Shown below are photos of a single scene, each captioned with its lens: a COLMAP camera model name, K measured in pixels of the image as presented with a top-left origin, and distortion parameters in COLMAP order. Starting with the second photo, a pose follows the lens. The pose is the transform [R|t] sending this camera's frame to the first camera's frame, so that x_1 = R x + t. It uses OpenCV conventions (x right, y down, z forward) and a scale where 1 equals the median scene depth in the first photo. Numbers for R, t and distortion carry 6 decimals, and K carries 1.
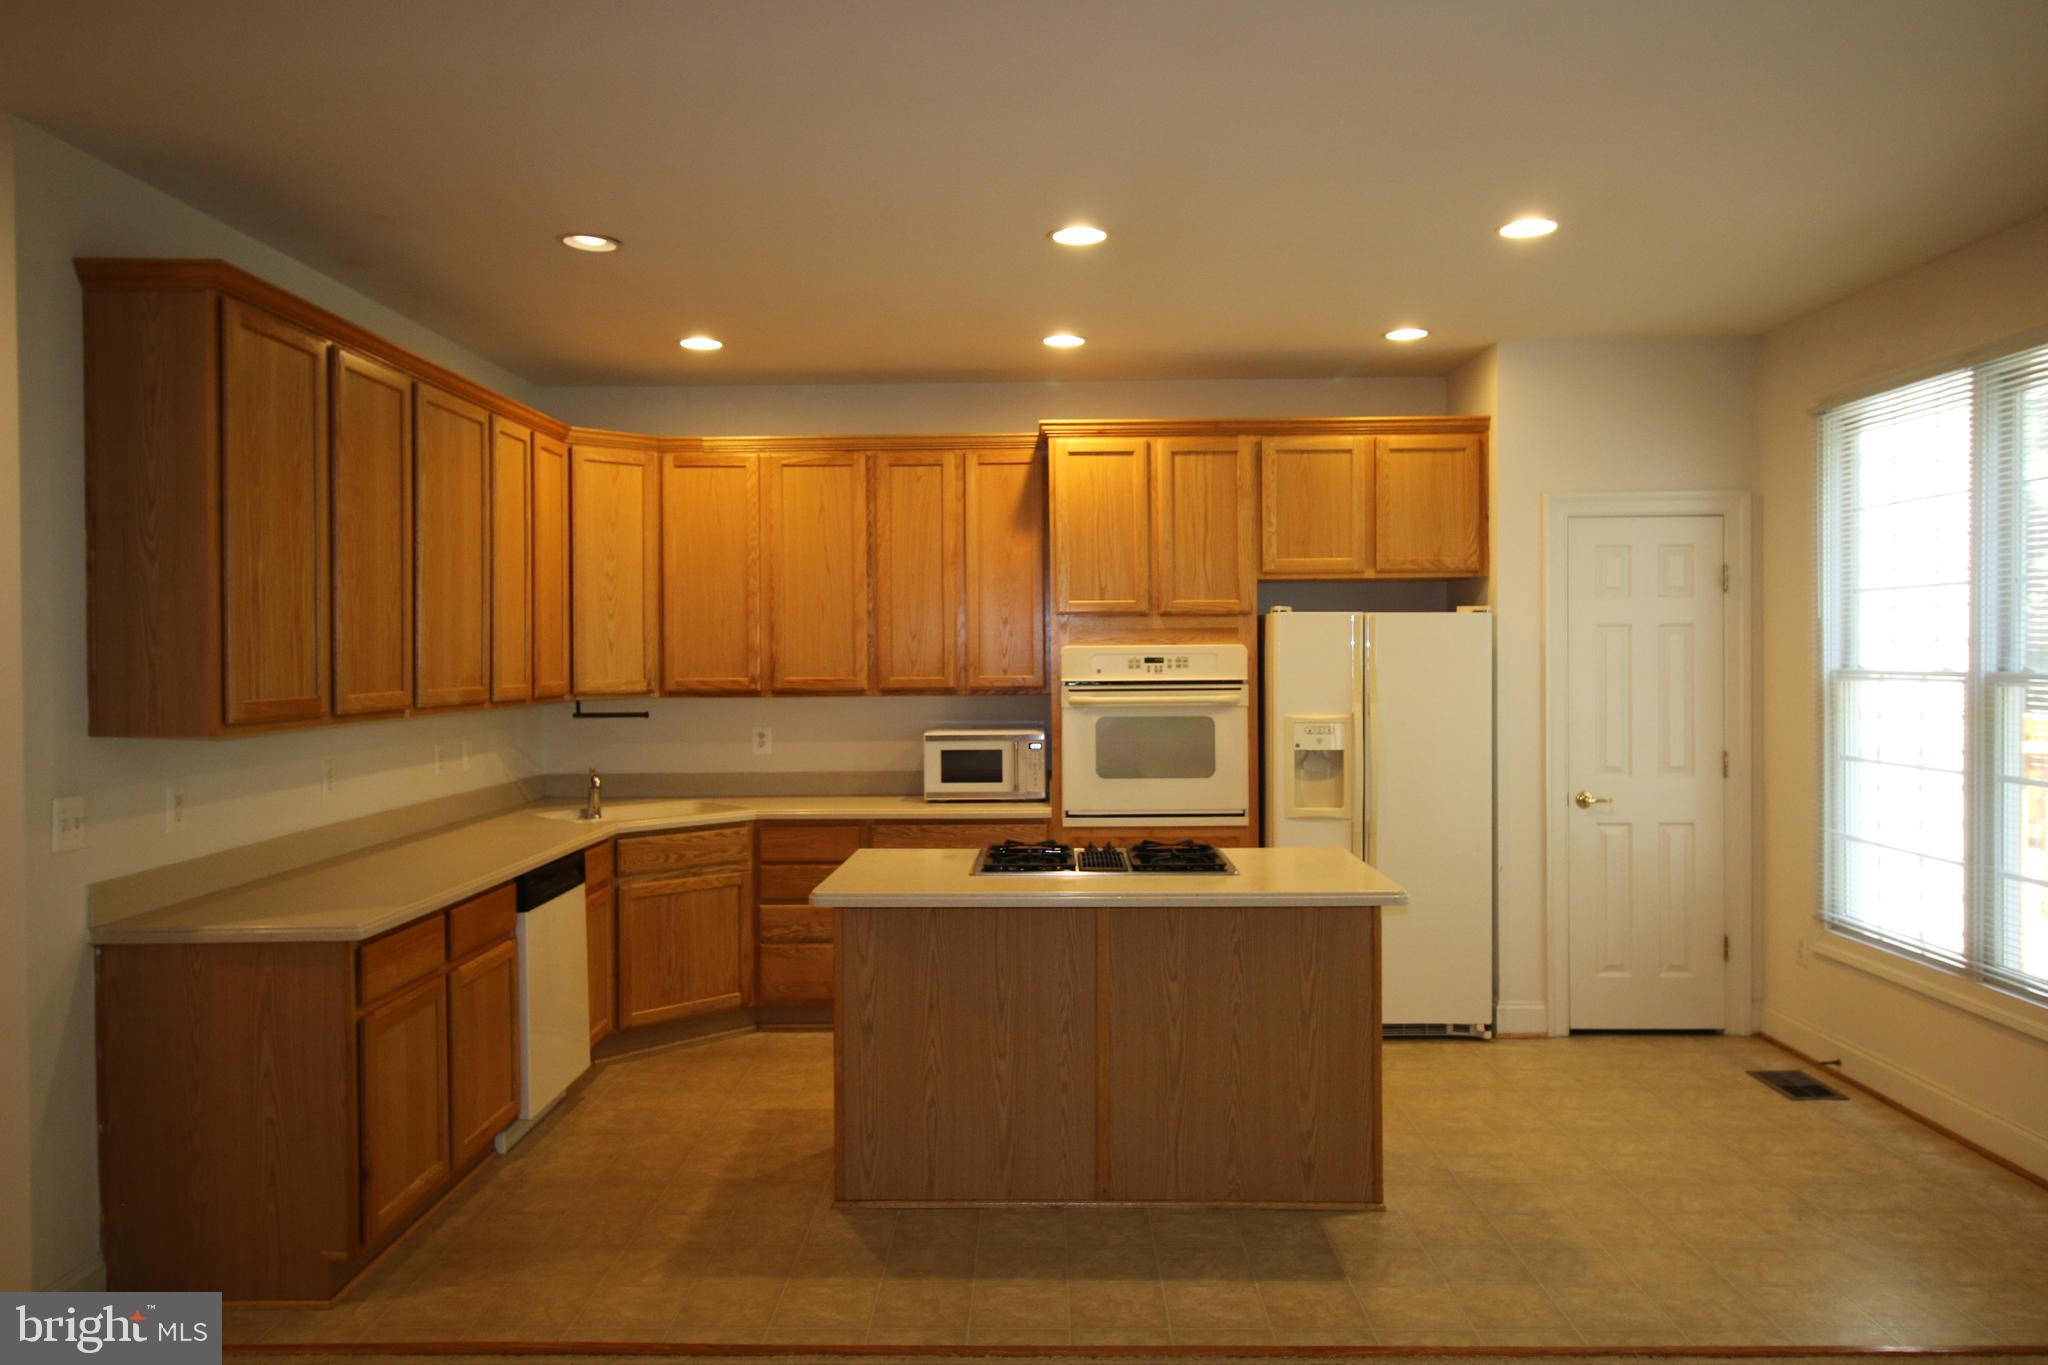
lens RADIAL K [[1481.6, 0, 1021.9], [0, 1481.6, 660.7], [0, 0, 1]] dist [0.008697, 0.001042]
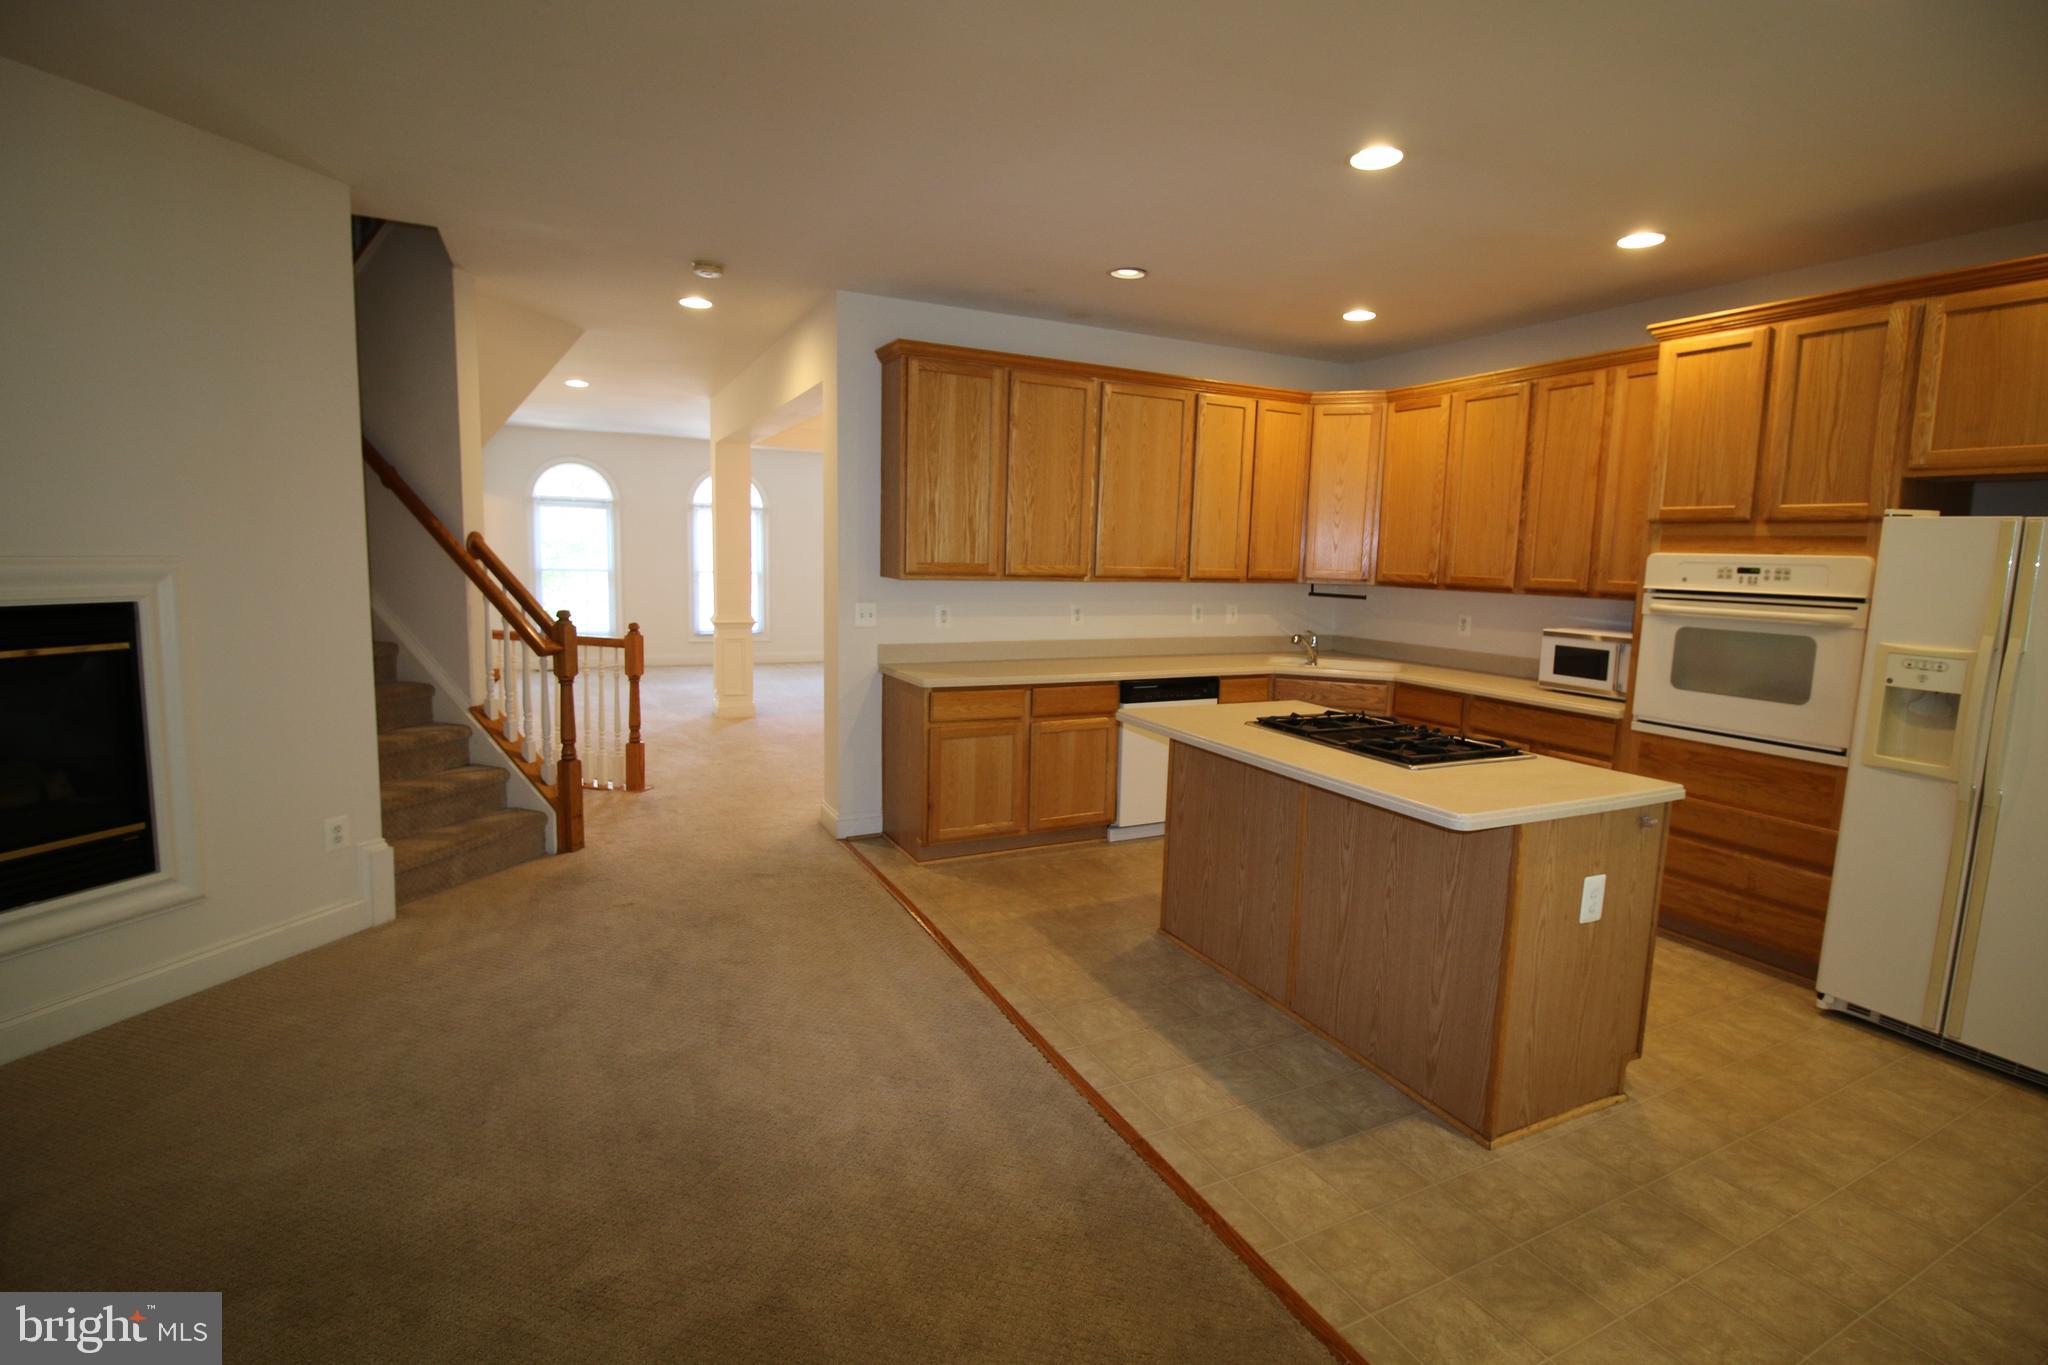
lens RADIAL K [[952.1, 0, 1023.6], [0, 952.1, 671.3], [0, 0, 1]] dist [-0.000667, -0.014890]
pose [[0.451336, 0.130055, -0.882826, 0.415516], [-0.034965, 0.991140, 0.128136, 0.002129], [0.891669, -0.026964, 0.451884, 0.325784]]
